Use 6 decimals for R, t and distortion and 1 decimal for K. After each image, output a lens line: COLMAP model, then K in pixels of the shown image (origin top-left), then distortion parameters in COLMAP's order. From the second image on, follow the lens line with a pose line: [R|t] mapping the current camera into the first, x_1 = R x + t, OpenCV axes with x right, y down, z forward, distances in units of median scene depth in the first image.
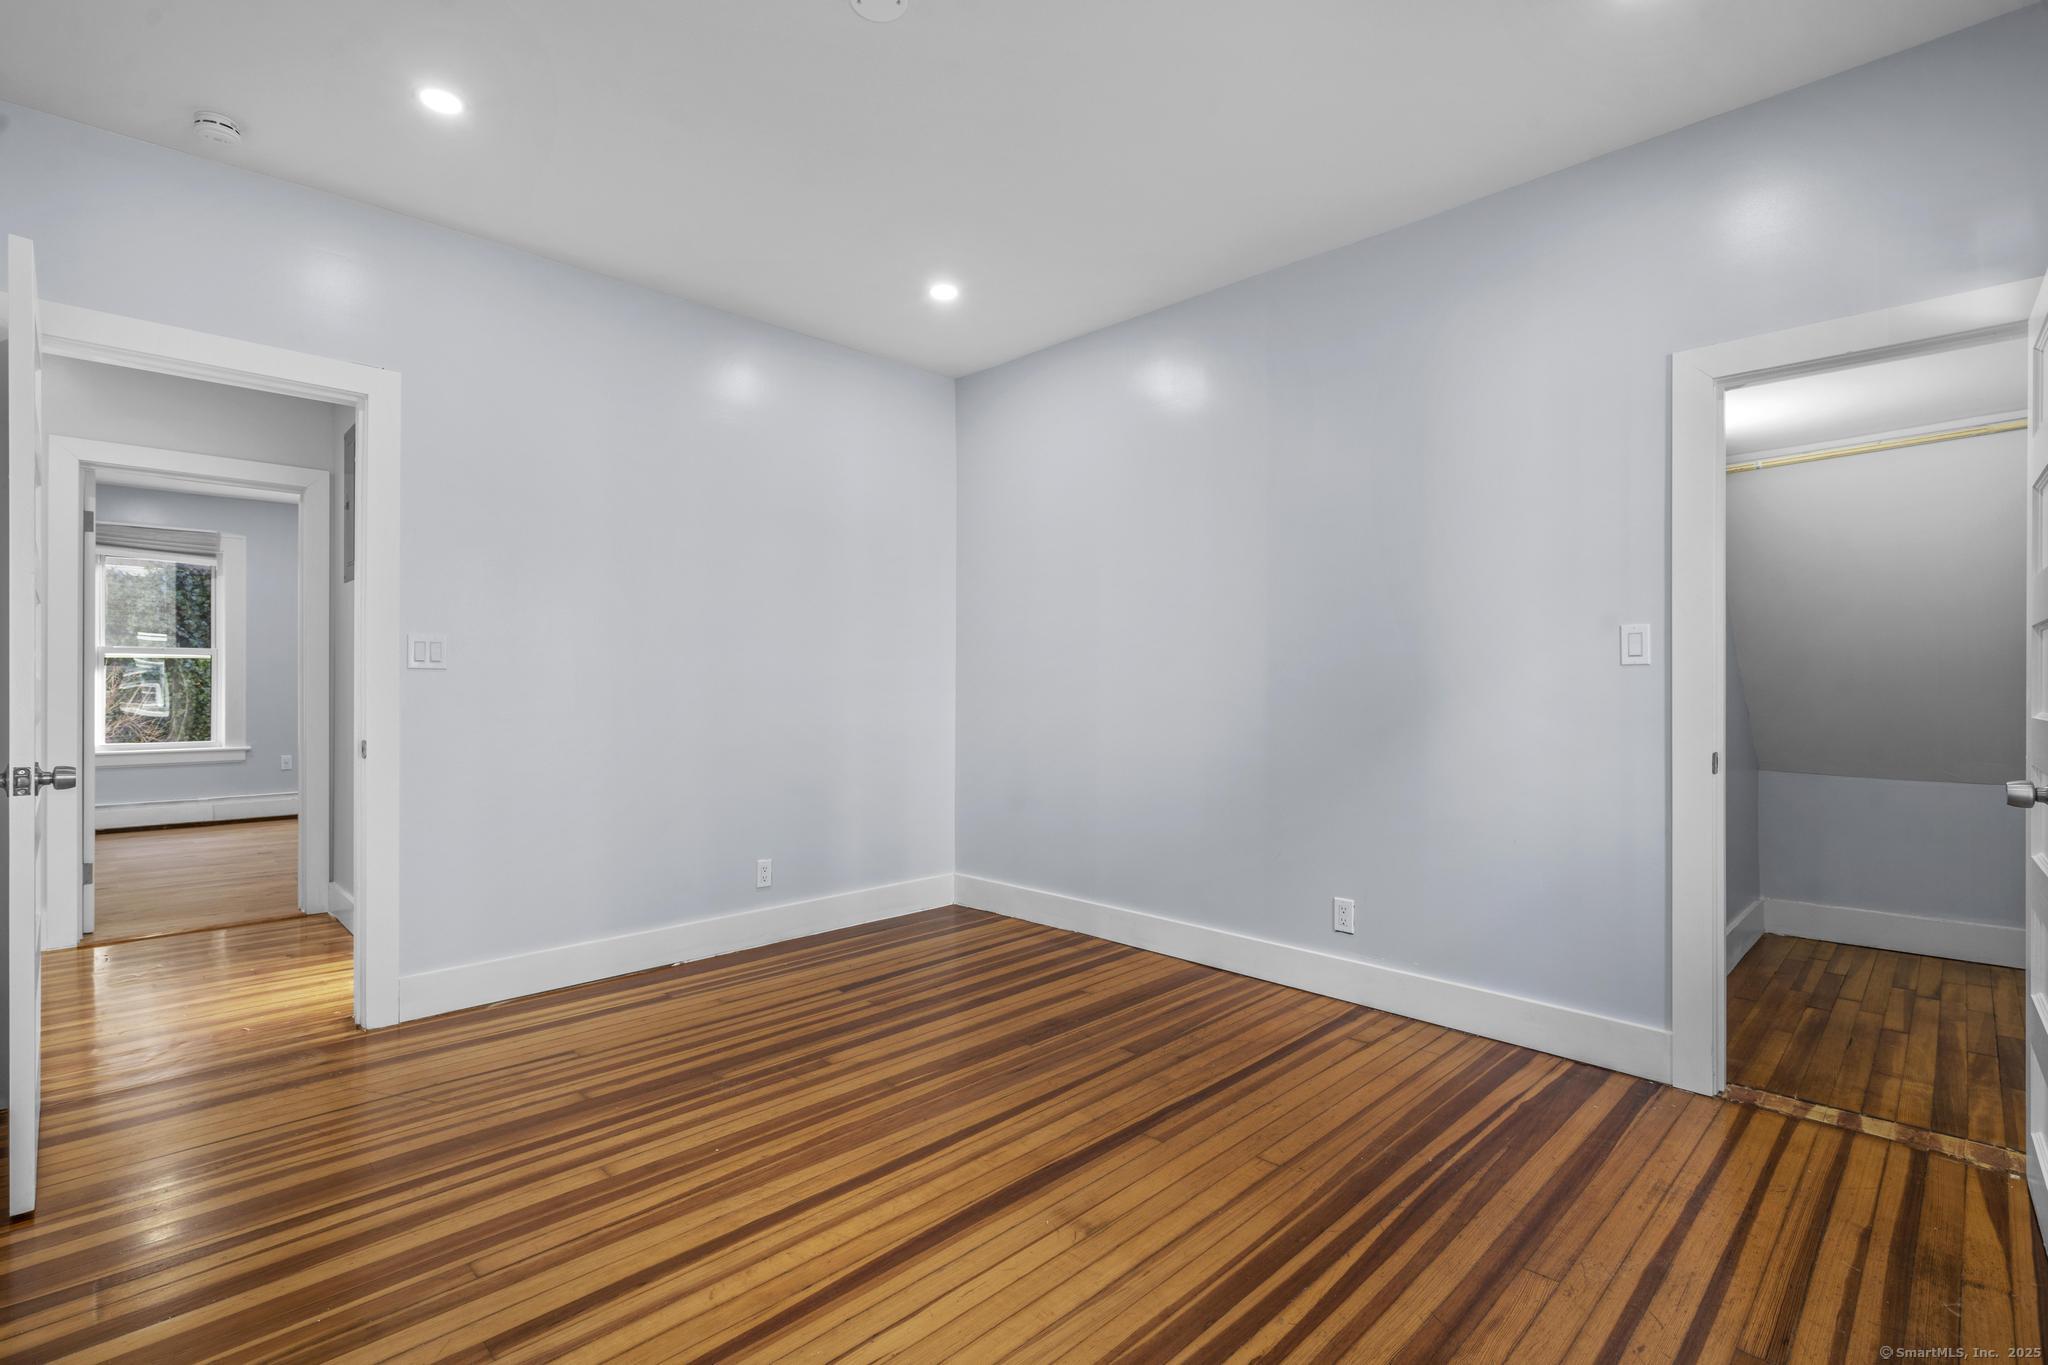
lens RADIAL K [[940.2, 0, 1024.4], [0, 940.2, 690.5], [0, 0, 1]] dist [-0.005776, 0.006212]
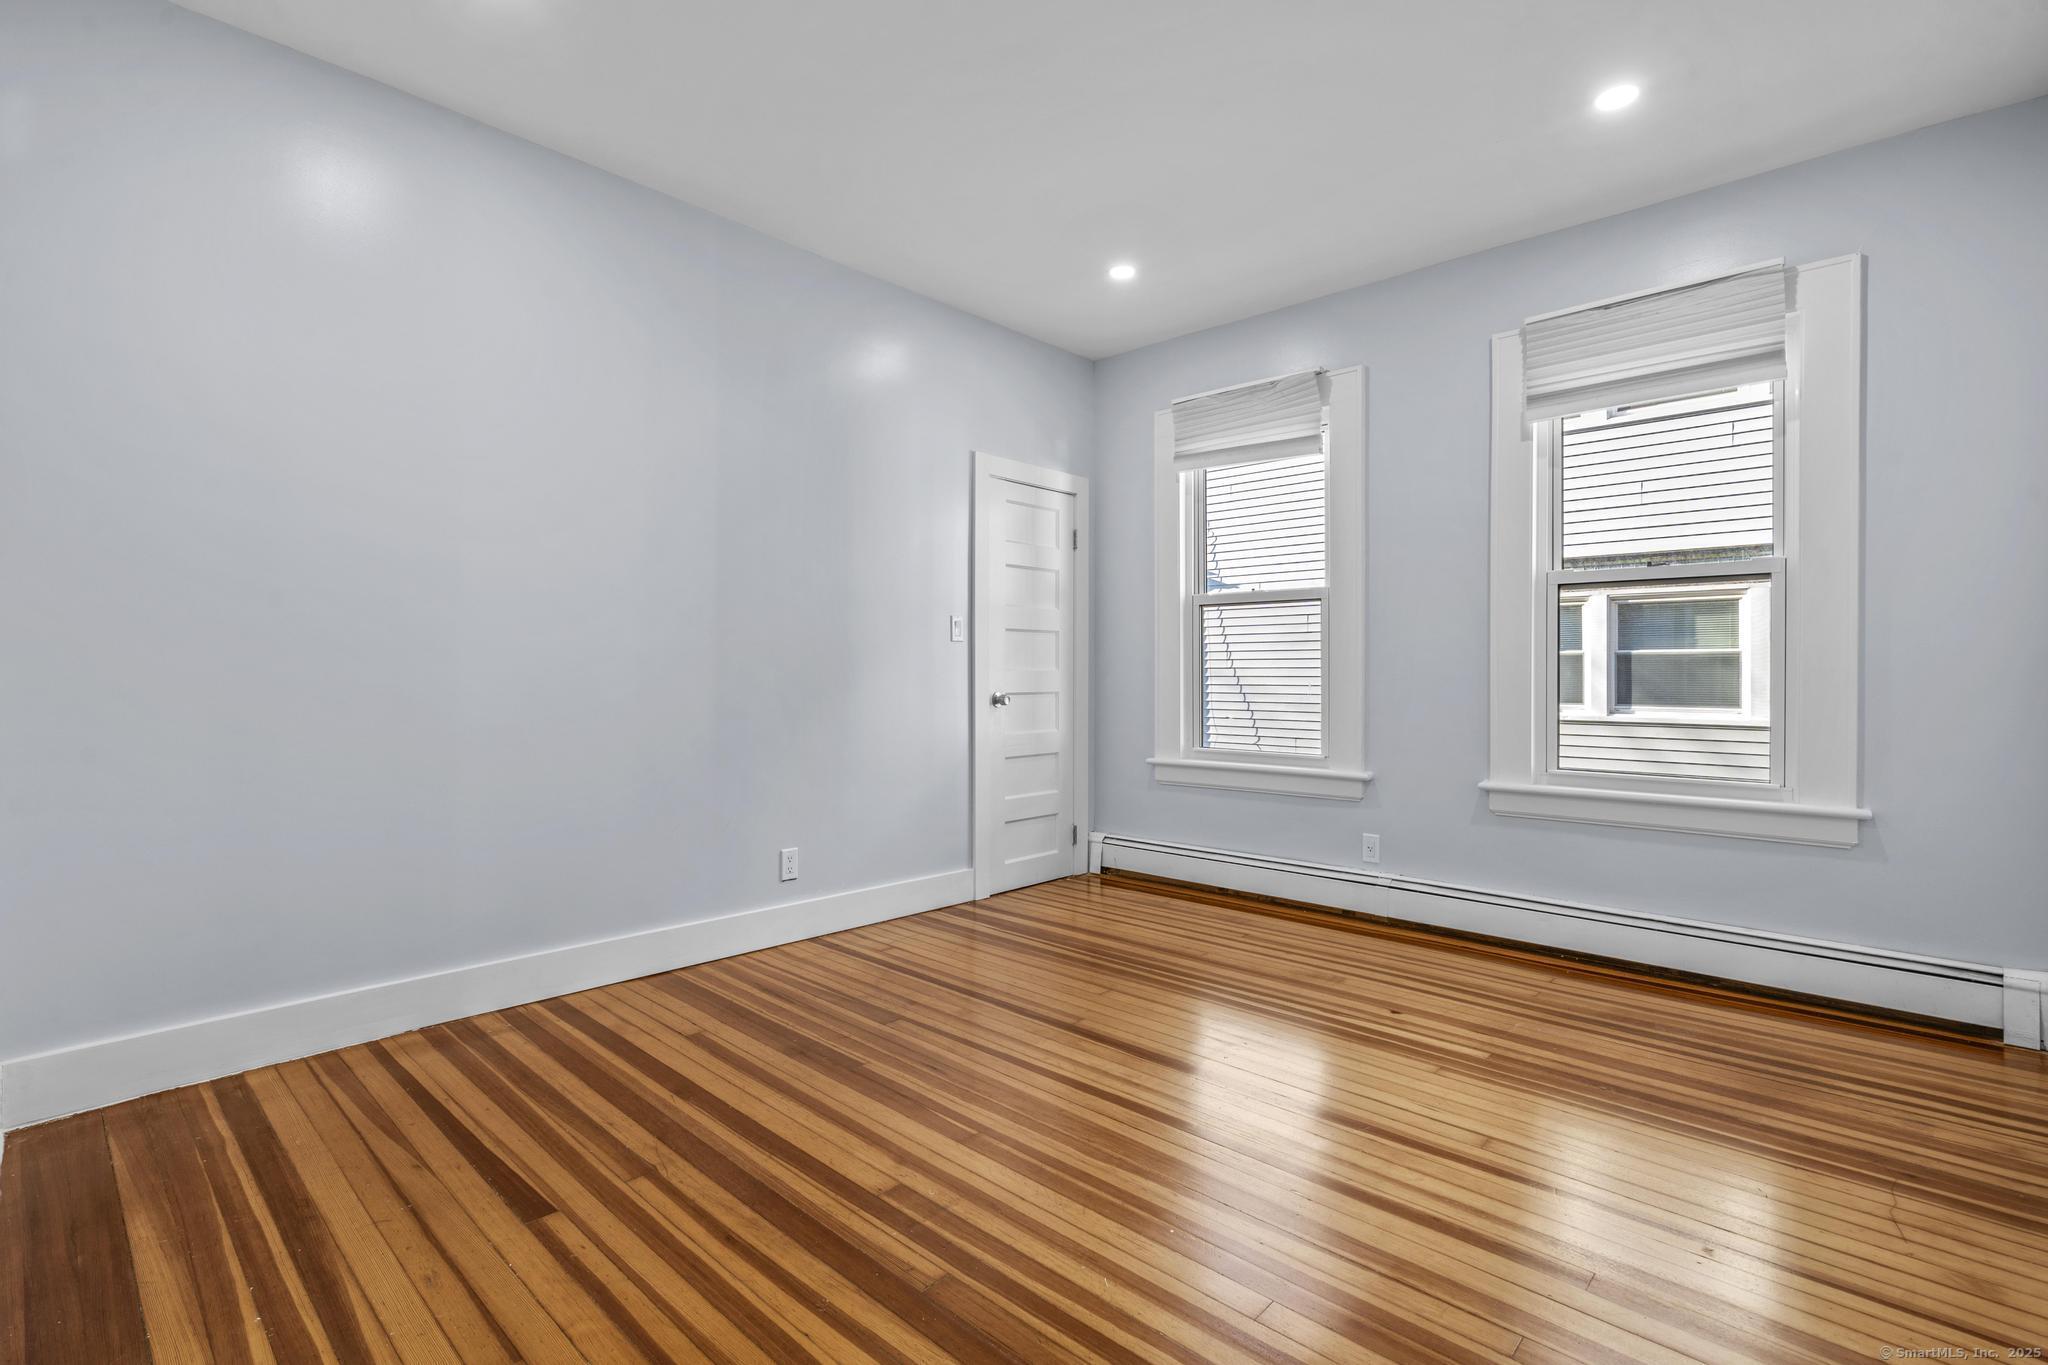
lens RADIAL K [[940.2, 0, 981.0], [0, 940.2, 676.0], [0, 0, 1]] dist [-0.005776, 0.006212]
pose [[-0.003200, -0.007680, 0.999965, -0.829758], [0.001476, 0.999969, 0.007685, 0.015303], [-0.999994, 0.001501, -0.003189, 0.871631]]
